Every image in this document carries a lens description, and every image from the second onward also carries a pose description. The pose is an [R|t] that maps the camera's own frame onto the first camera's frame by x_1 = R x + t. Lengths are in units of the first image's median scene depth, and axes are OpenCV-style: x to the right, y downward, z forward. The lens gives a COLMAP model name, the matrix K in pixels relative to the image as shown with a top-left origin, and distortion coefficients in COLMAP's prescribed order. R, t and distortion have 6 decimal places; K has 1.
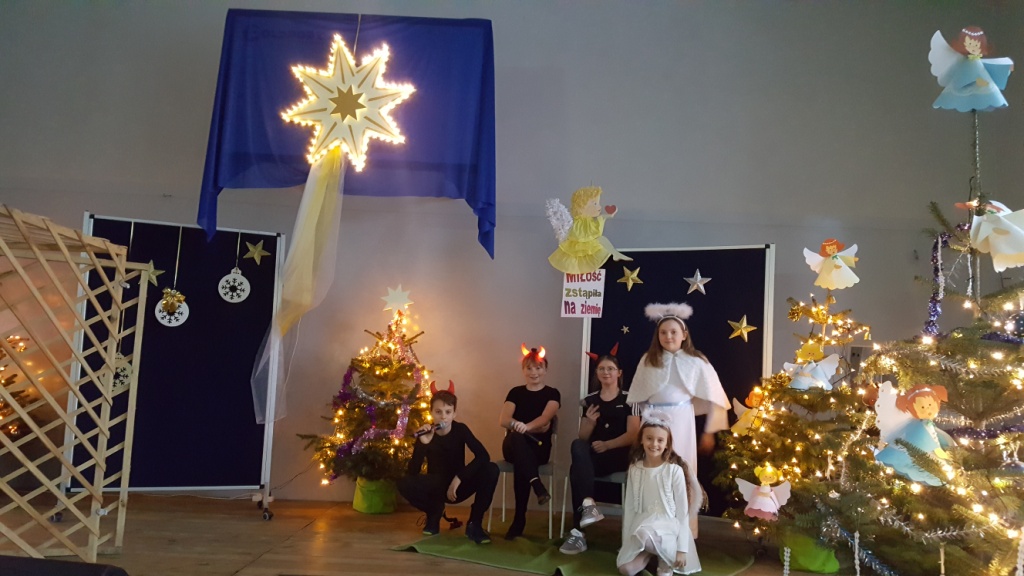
lens RADIAL K [[789.5, 0, 514.1], [0, 789.5, 316.0], [0, 0, 1]] dist [0.154325, -0.286682]
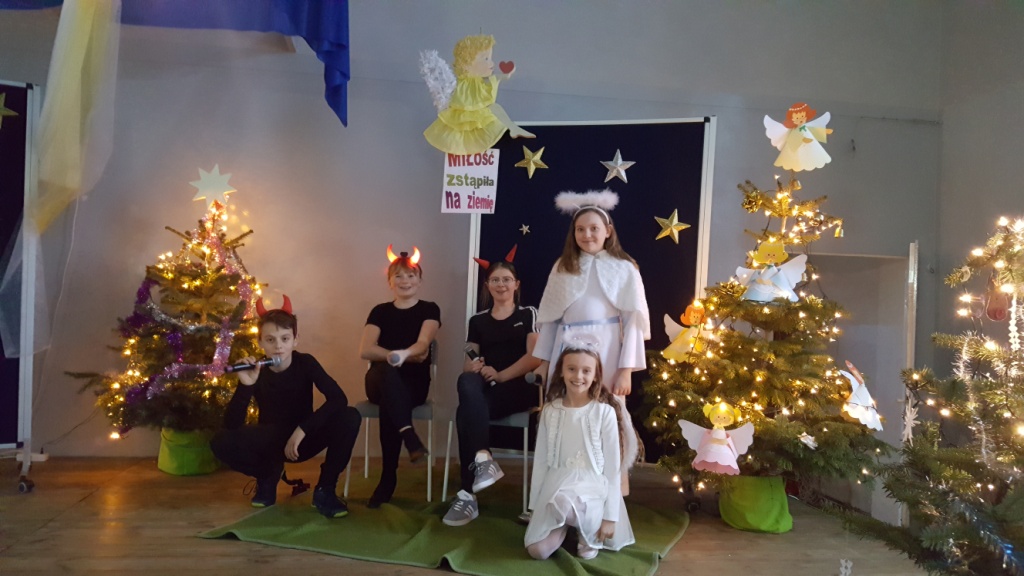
lens RADIAL K [[789.5, 0, 514.1], [0, 789.5, 316.0], [0, 0, 1]] dist [0.154325, -0.286682]
pose [[0.986070, -0.010682, 0.165988, 0.000872], [-0.005622, 0.995225, 0.097441, 0.027499], [-0.166236, -0.097017, 0.981302, 0.247015]]
